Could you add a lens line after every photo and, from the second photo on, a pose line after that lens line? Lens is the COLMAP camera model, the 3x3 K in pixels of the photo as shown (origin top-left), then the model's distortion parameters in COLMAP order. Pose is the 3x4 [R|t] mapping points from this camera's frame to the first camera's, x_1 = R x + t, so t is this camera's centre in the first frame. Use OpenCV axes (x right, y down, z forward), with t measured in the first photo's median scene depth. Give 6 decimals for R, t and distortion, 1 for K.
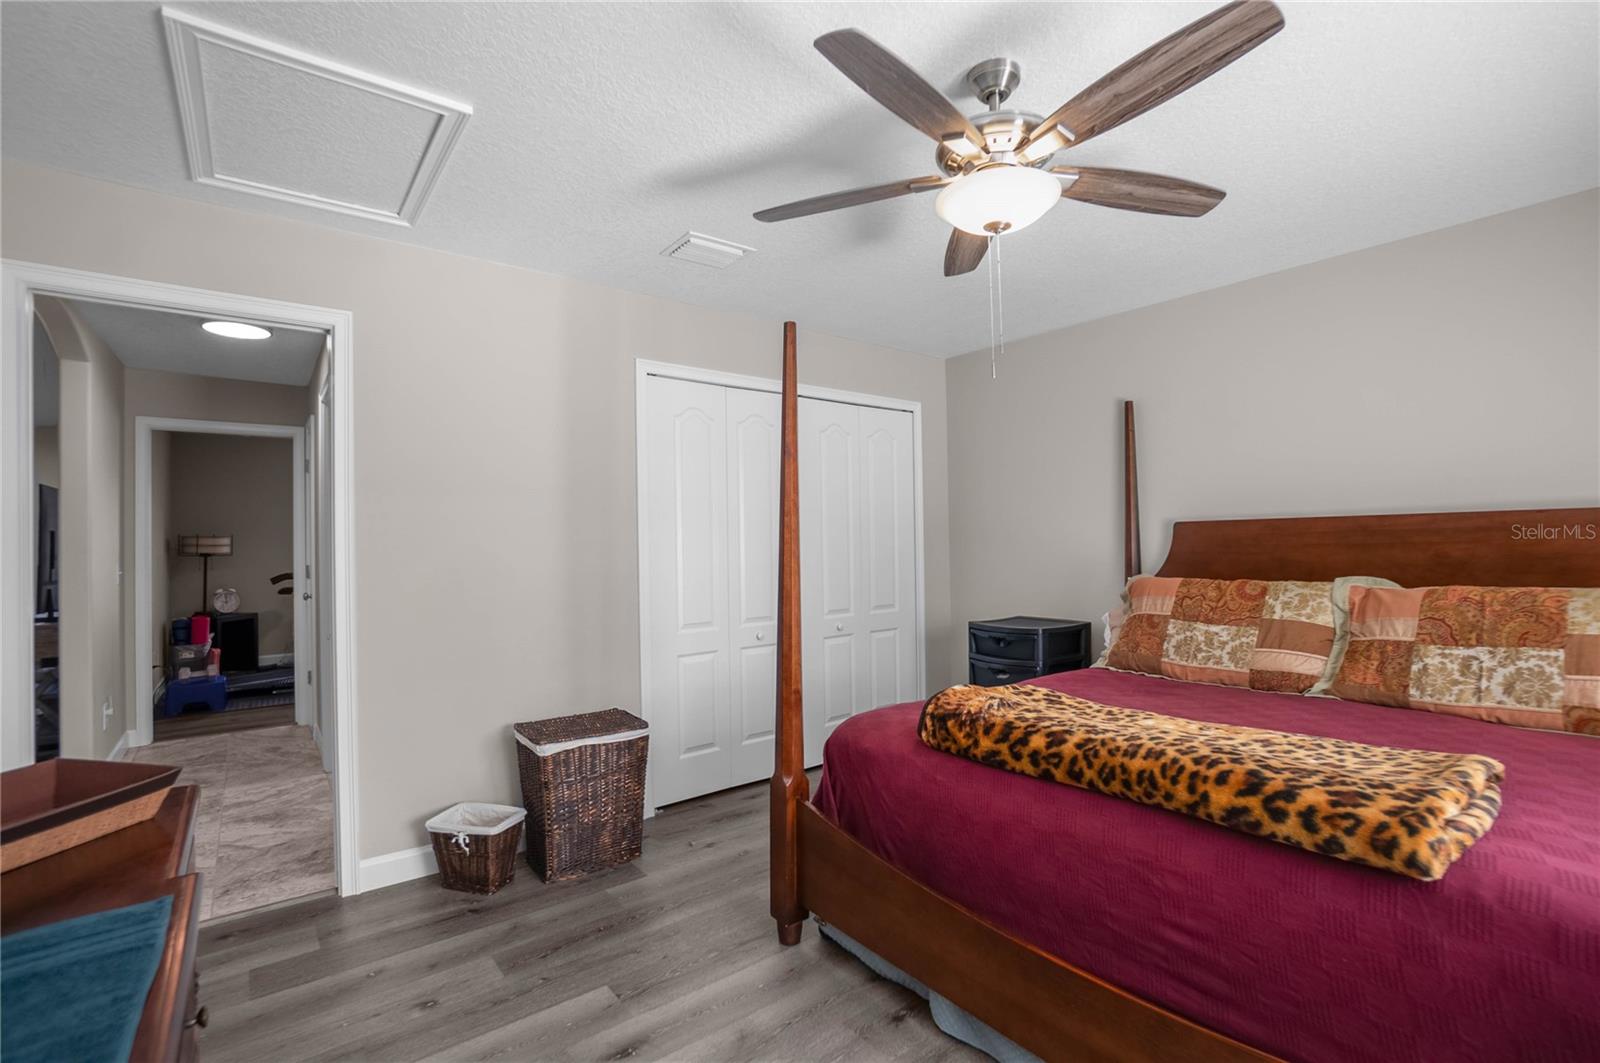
lens RADIAL K [[710.0, 0, 790.7], [0, 710.0, 533.9], [0, 0, 1]] dist [-0.071662, 0.027986]
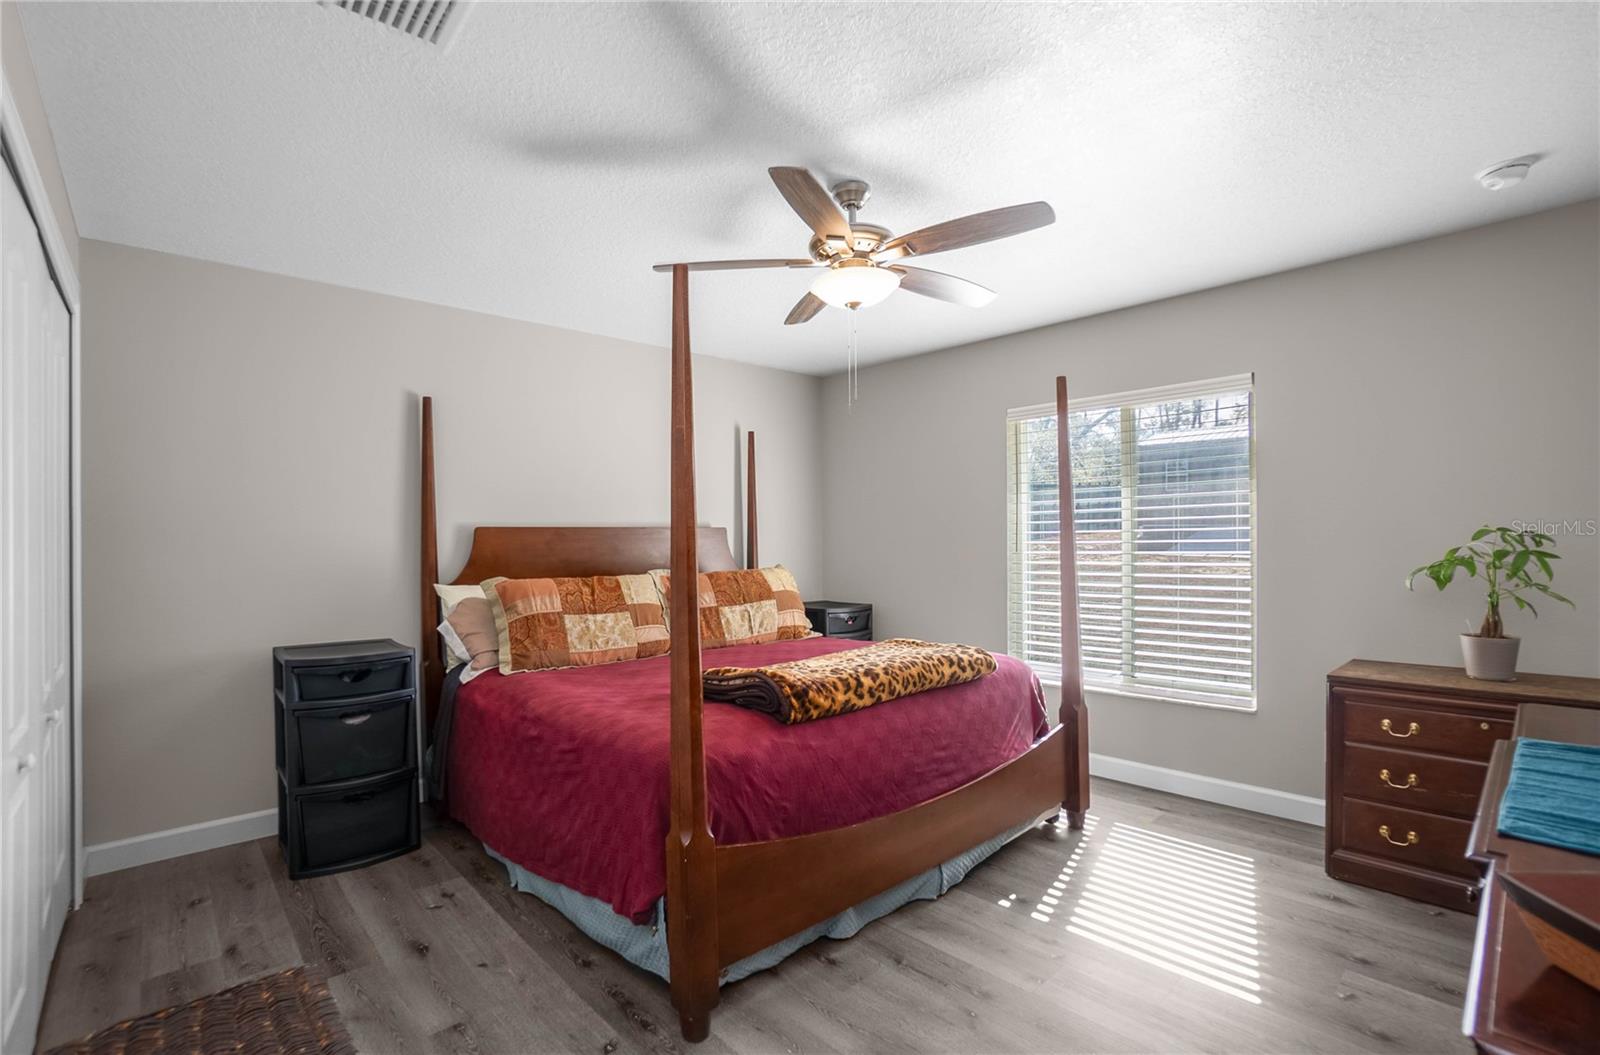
lens RADIAL K [[729.0, 0, 800.0], [0, 729.0, 527.5], [0, 0, 1]] dist [-0.075452, 0.000000]
pose [[-0.089028, 0.030680, 0.995556, -1.012590], [-0.002920, 0.999513, -0.031064, 0.028584], [-0.996025, -0.005673, -0.088895, 1.155361]]
